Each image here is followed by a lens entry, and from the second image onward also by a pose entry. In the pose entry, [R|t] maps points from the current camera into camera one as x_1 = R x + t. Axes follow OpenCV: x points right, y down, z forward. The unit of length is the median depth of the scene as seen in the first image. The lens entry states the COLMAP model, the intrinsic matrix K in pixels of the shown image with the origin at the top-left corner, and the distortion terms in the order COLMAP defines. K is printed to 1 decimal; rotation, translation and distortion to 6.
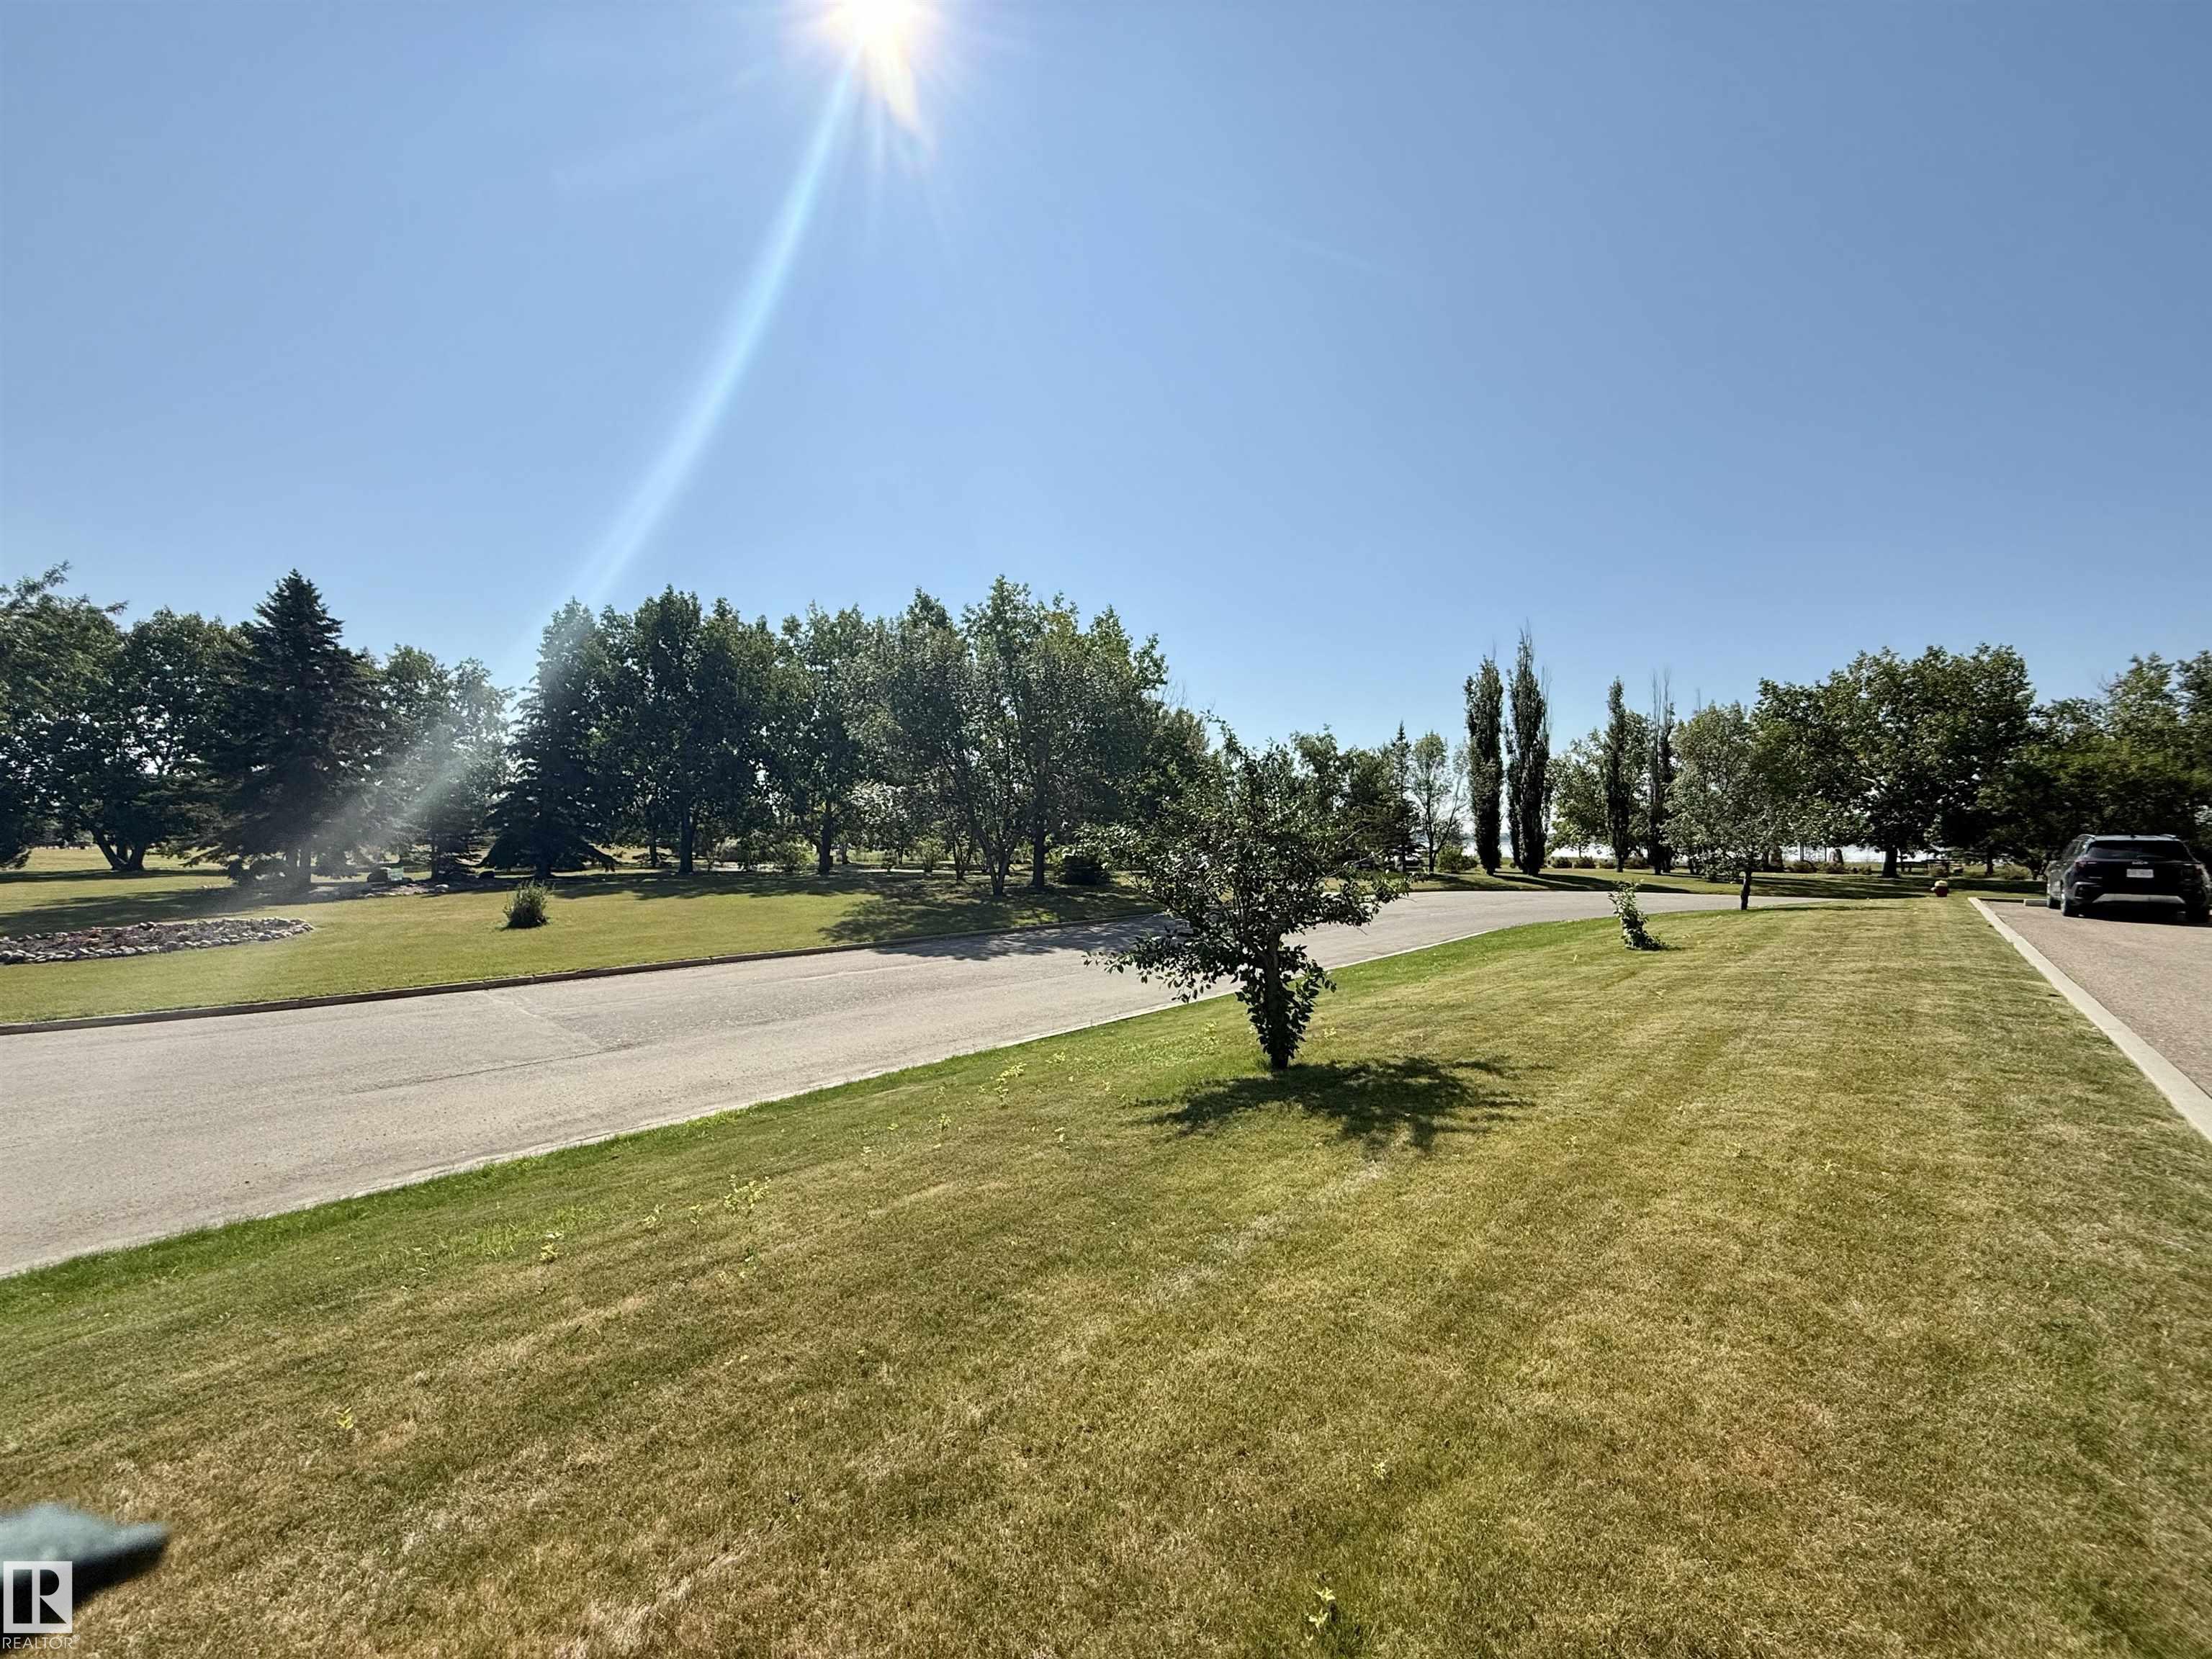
lens RADIAL K [[874.9, 0, 1101.2], [0, 874.9, 830.7], [0, 0, 1]] dist [-0.000465, -0.000092]
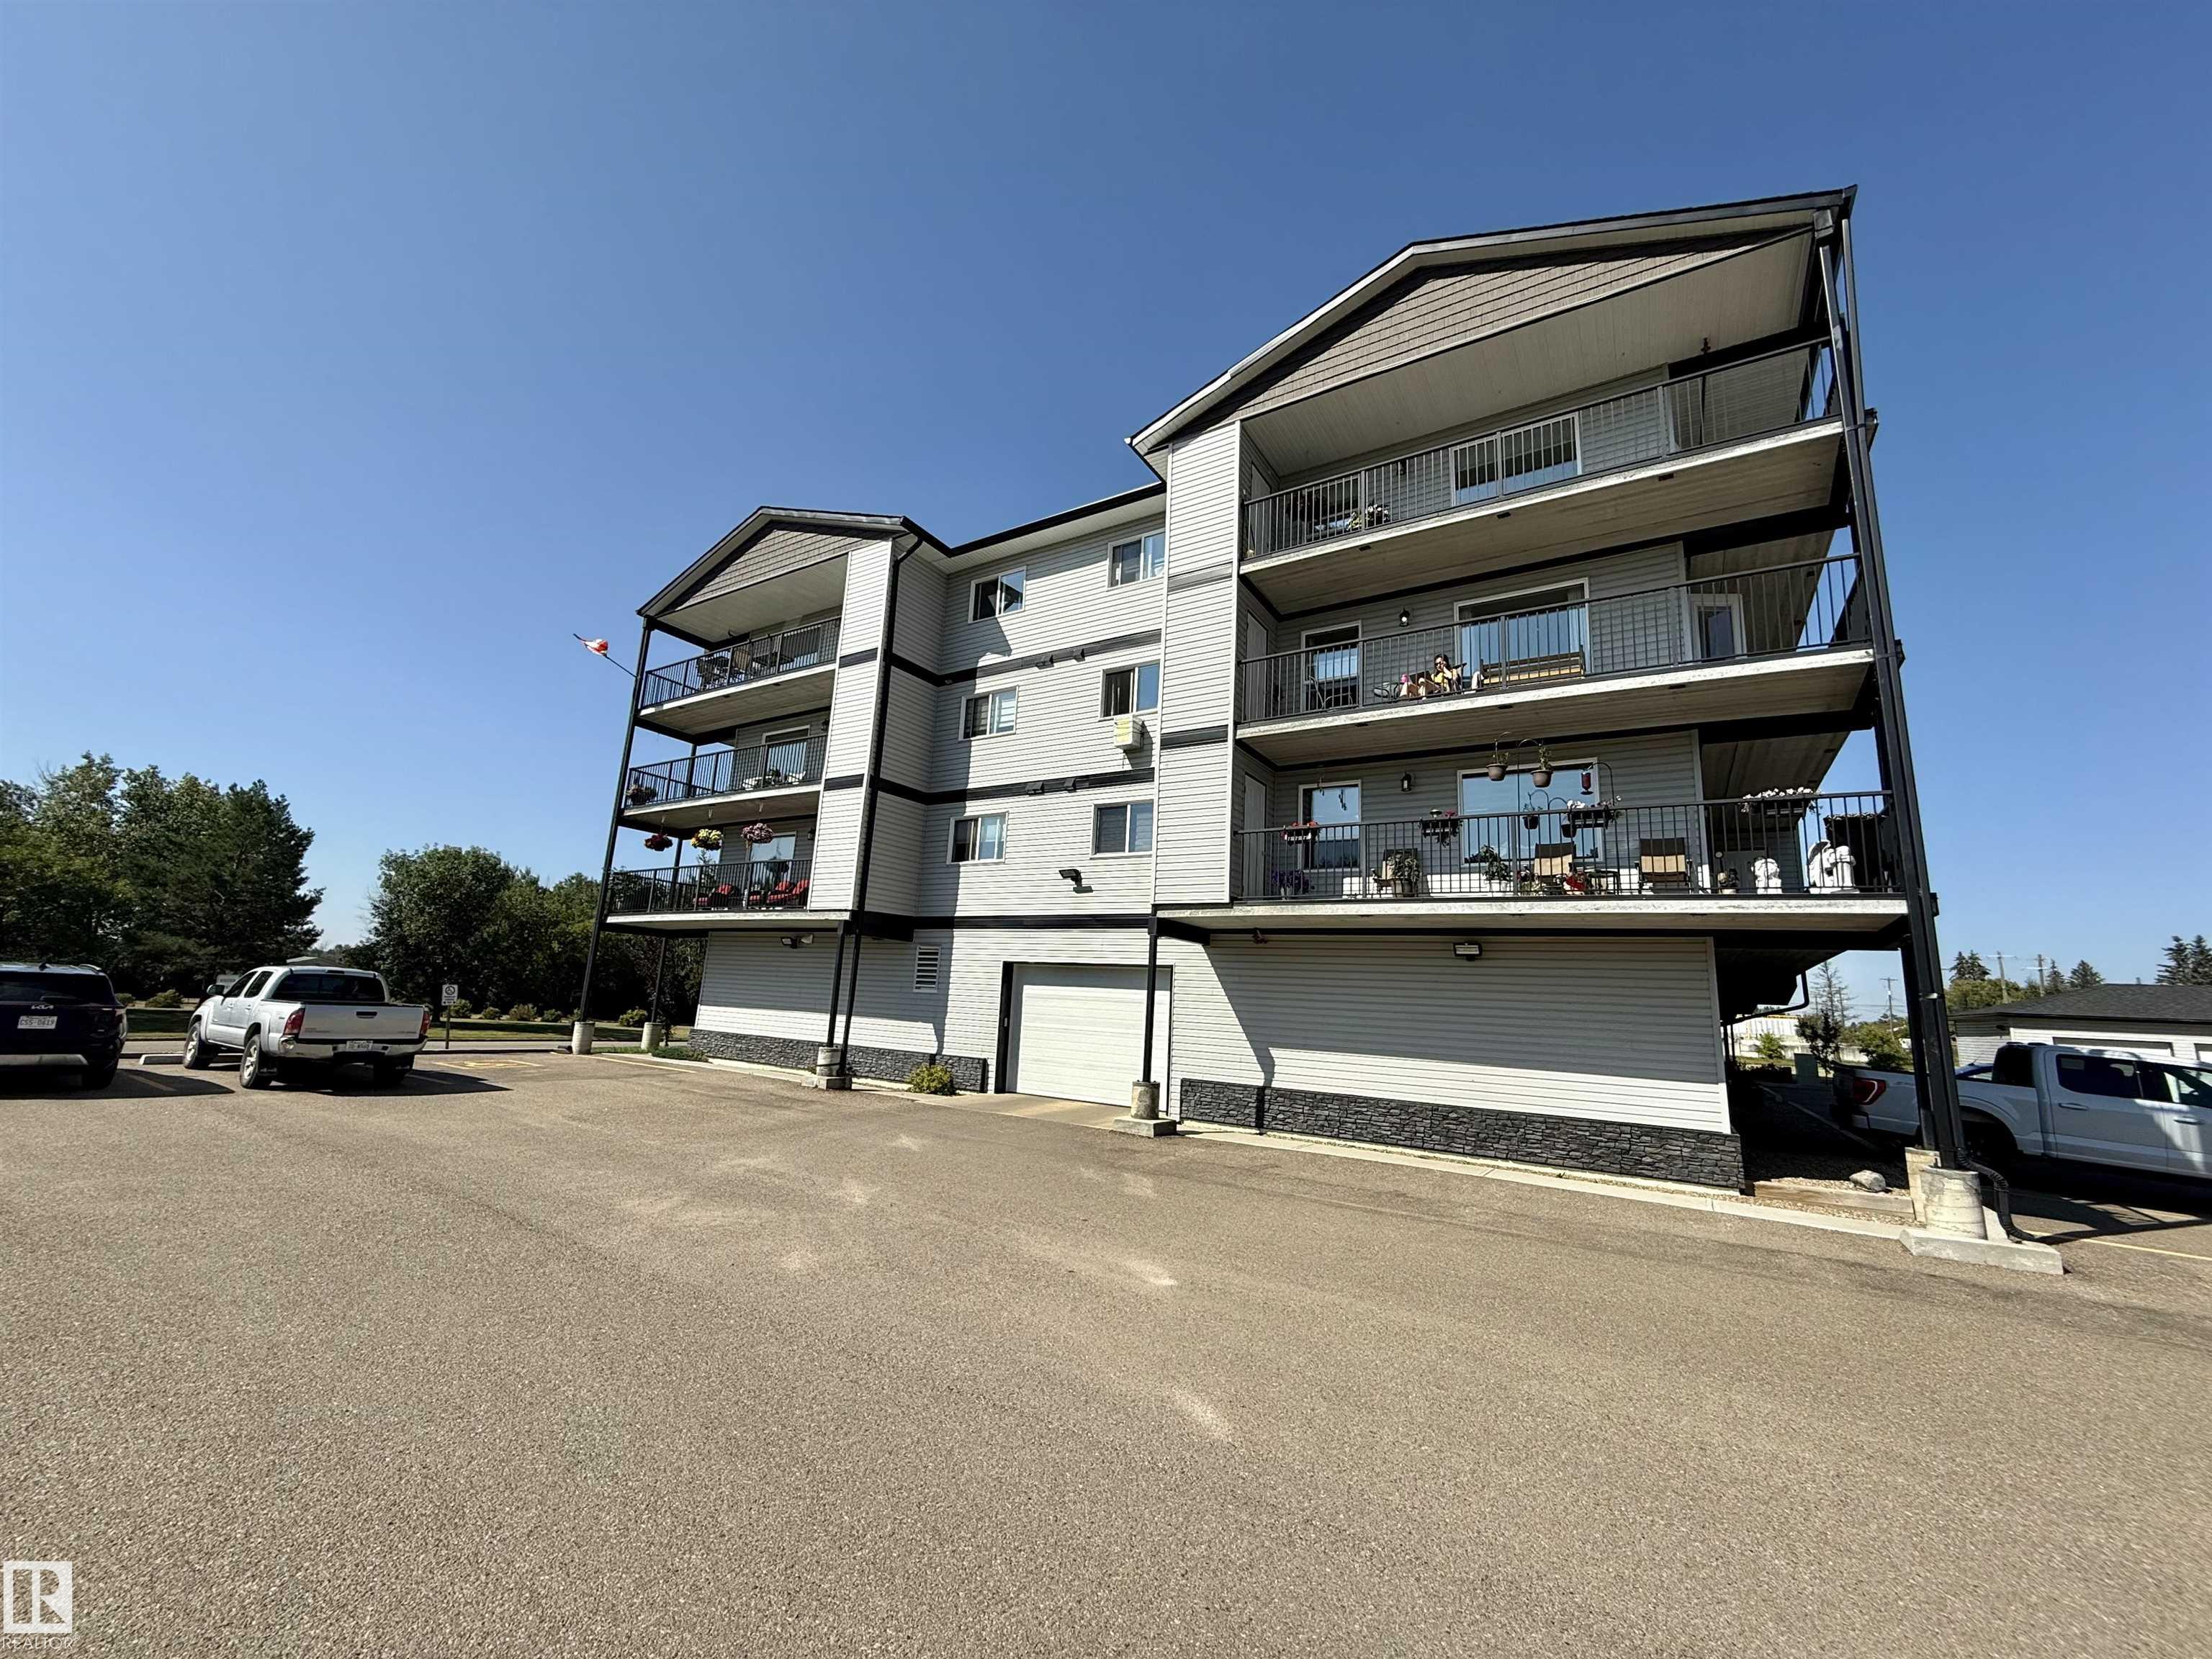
lens RADIAL K [[874.9, 0, 1101.2], [0, 874.9, 830.7], [0, 0, 1]] dist [-0.000465, -0.000092]
pose [[-0.181816, 0.176466, 0.967369, 0.096819], [-0.059870, 0.979954, -0.190014, -0.004883], [-0.981508, -0.092464, -0.167606, 0.086329]]
